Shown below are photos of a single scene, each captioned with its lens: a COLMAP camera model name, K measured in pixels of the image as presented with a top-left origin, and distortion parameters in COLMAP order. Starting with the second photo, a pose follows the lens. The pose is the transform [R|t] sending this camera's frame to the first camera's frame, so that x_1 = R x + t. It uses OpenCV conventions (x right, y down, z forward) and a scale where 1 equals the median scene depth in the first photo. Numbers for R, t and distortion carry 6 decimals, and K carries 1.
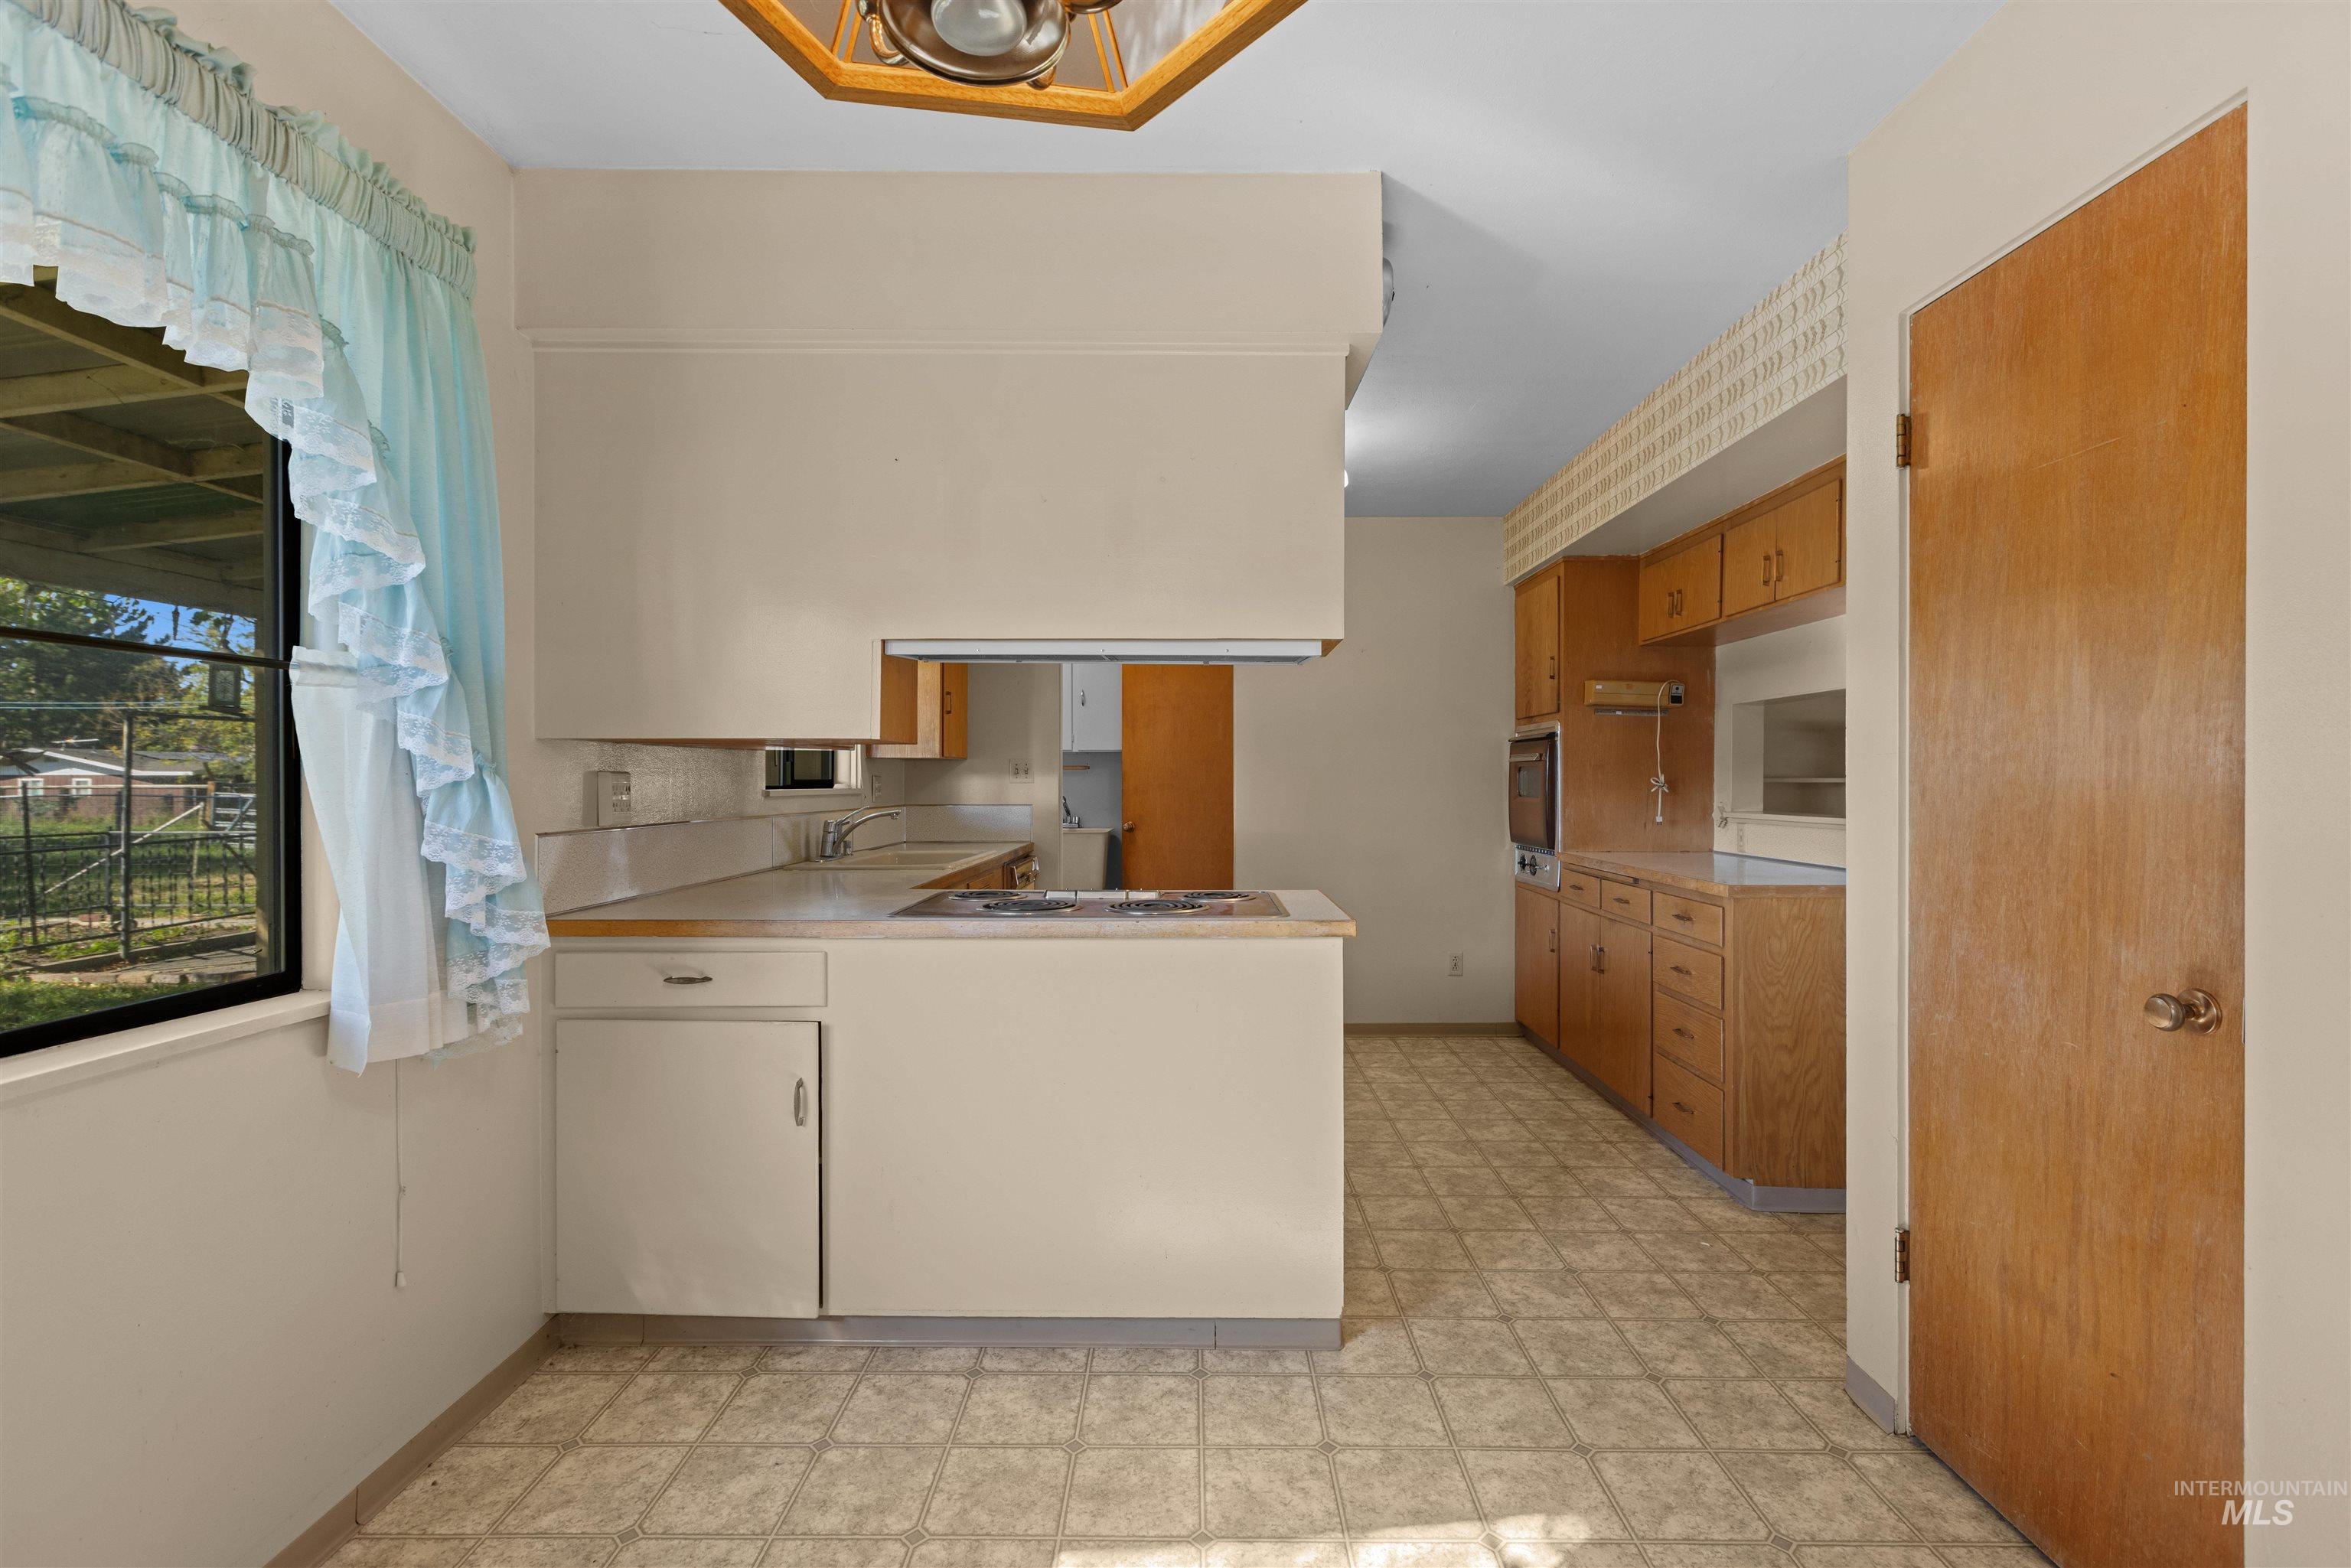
lens RADIAL K [[1043.2, 0, 1190.1], [0, 1043.2, 780.6], [0, 0, 1]] dist [0.001297, -0.001057]
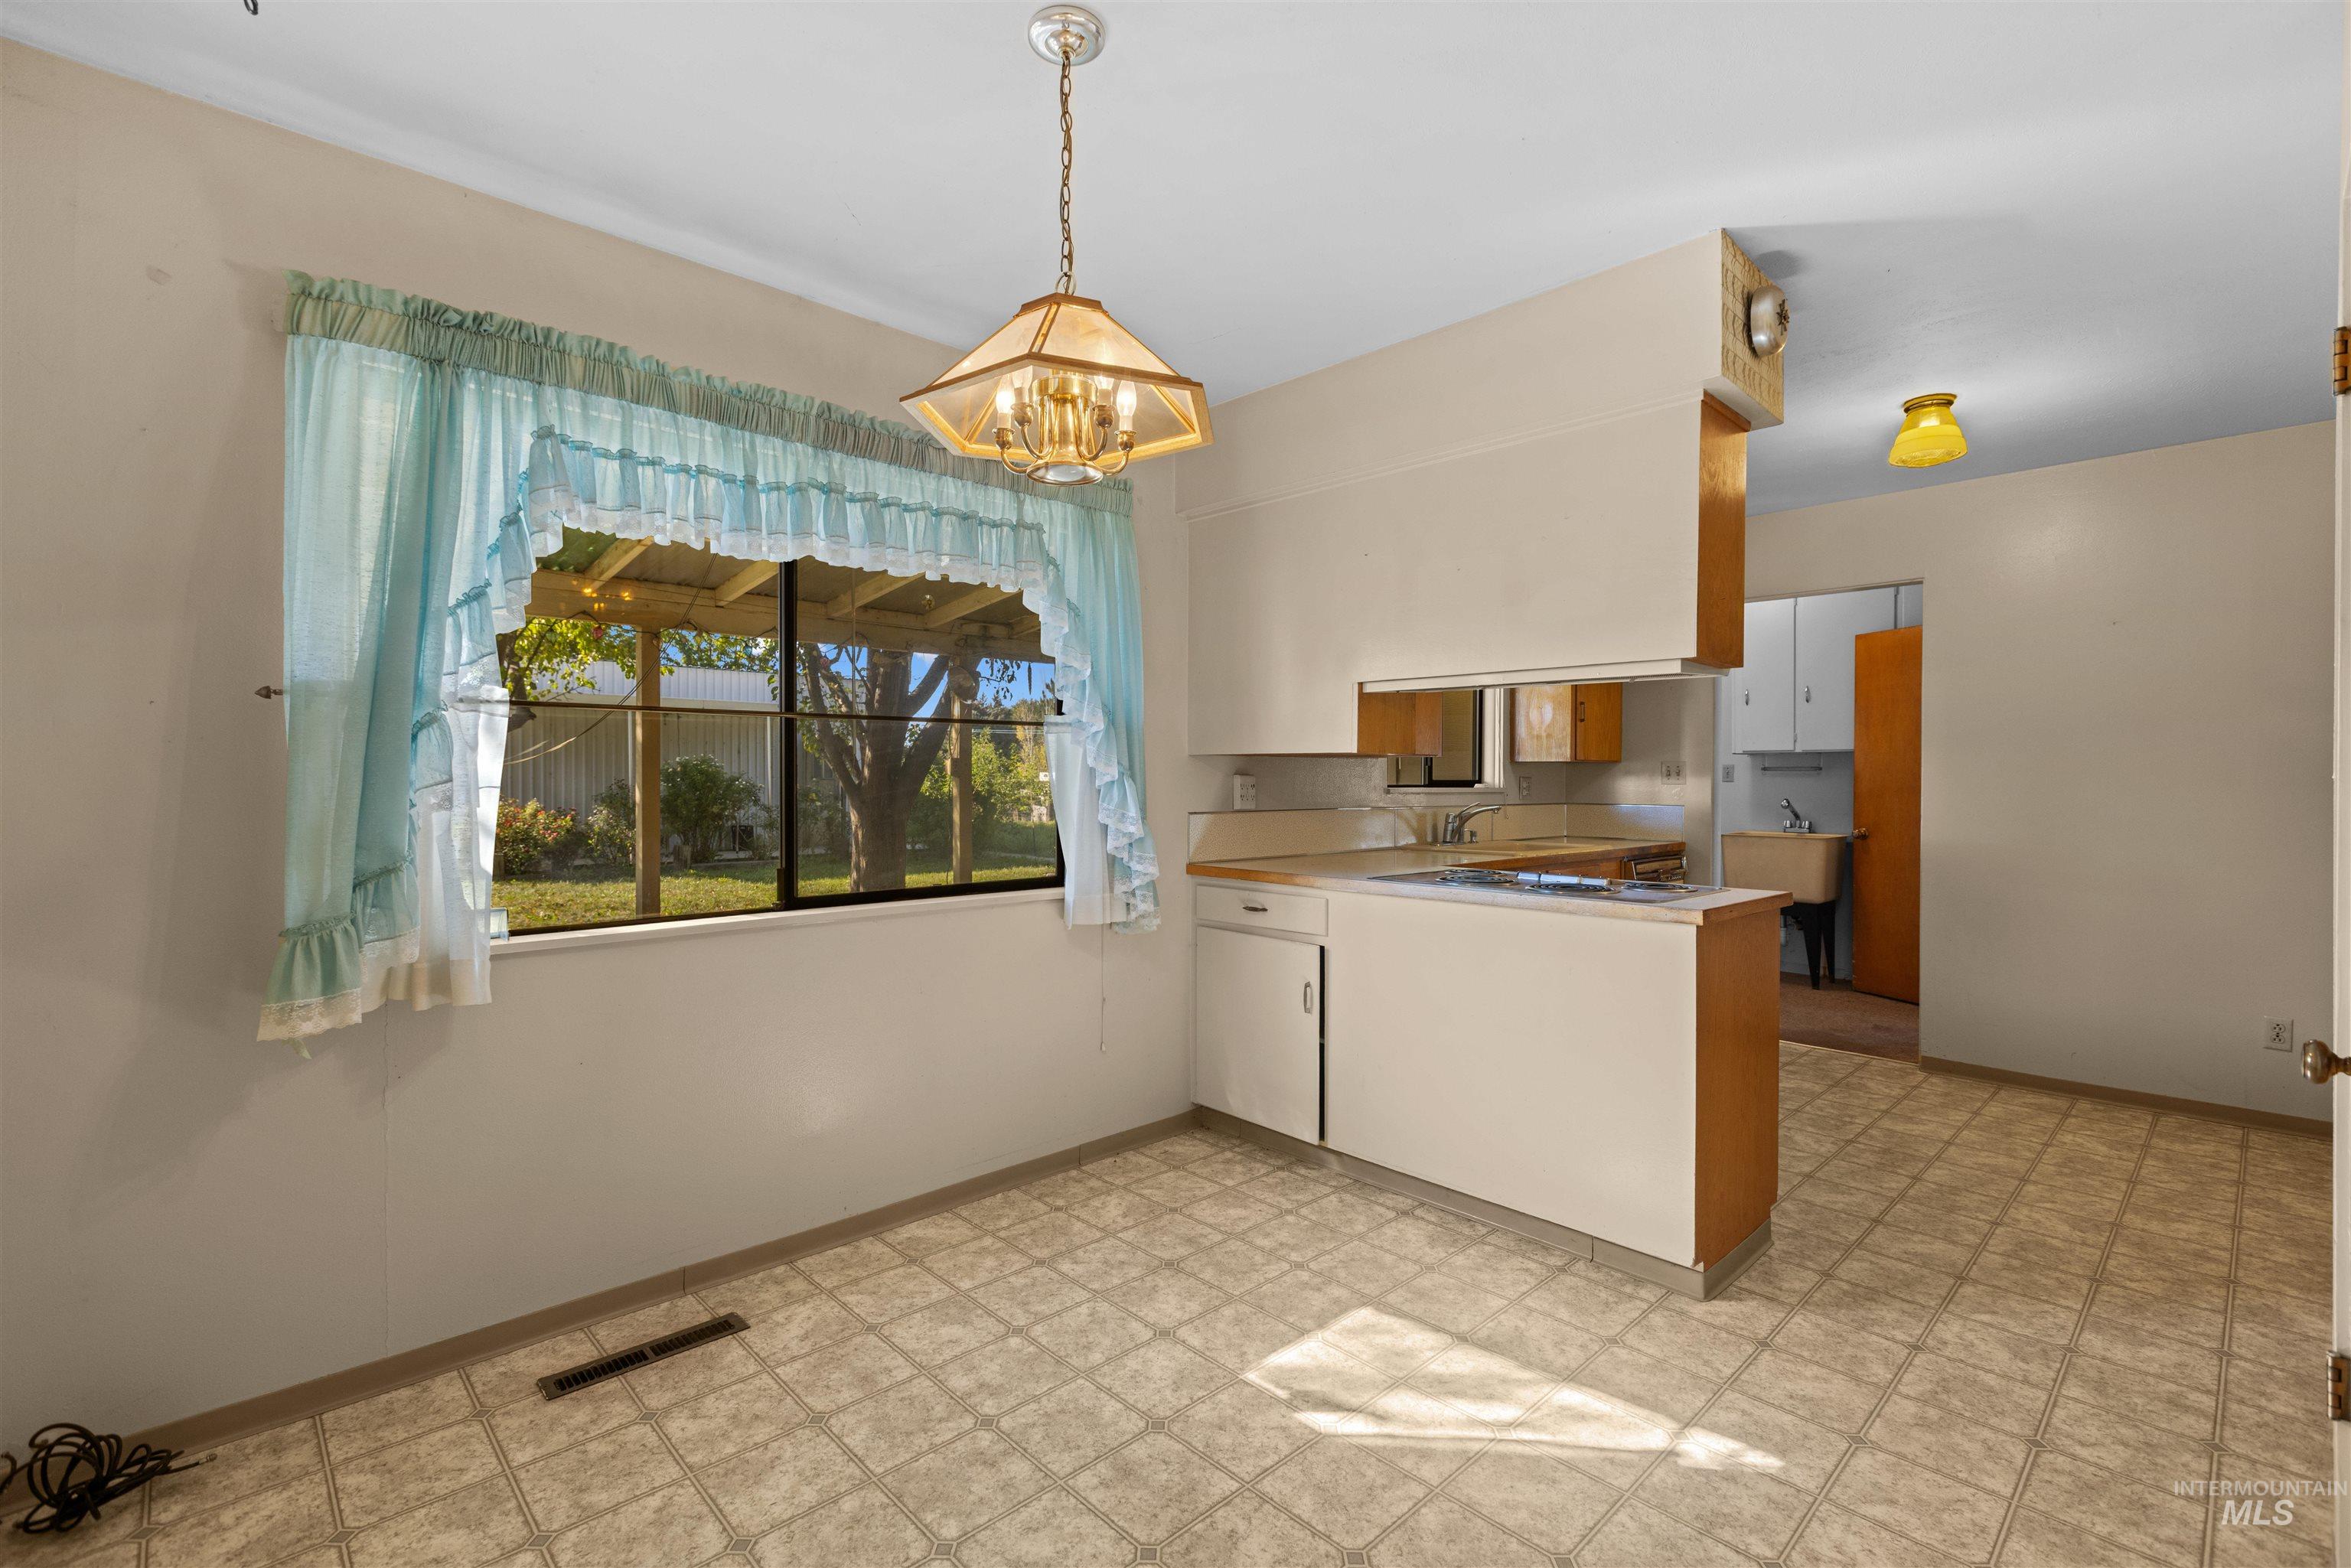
lens RADIAL K [[1043.1, 0, 1175.5], [0, 1043.1, 784.0], [0, 0, 1]] dist [-0.000853, -0.001229]
pose [[0.690303, 0.007082, -0.723486, 0.572322], [-0.004401, 0.999975, 0.005590, -0.003861], [0.723507, -0.000675, 0.690317, -0.165551]]
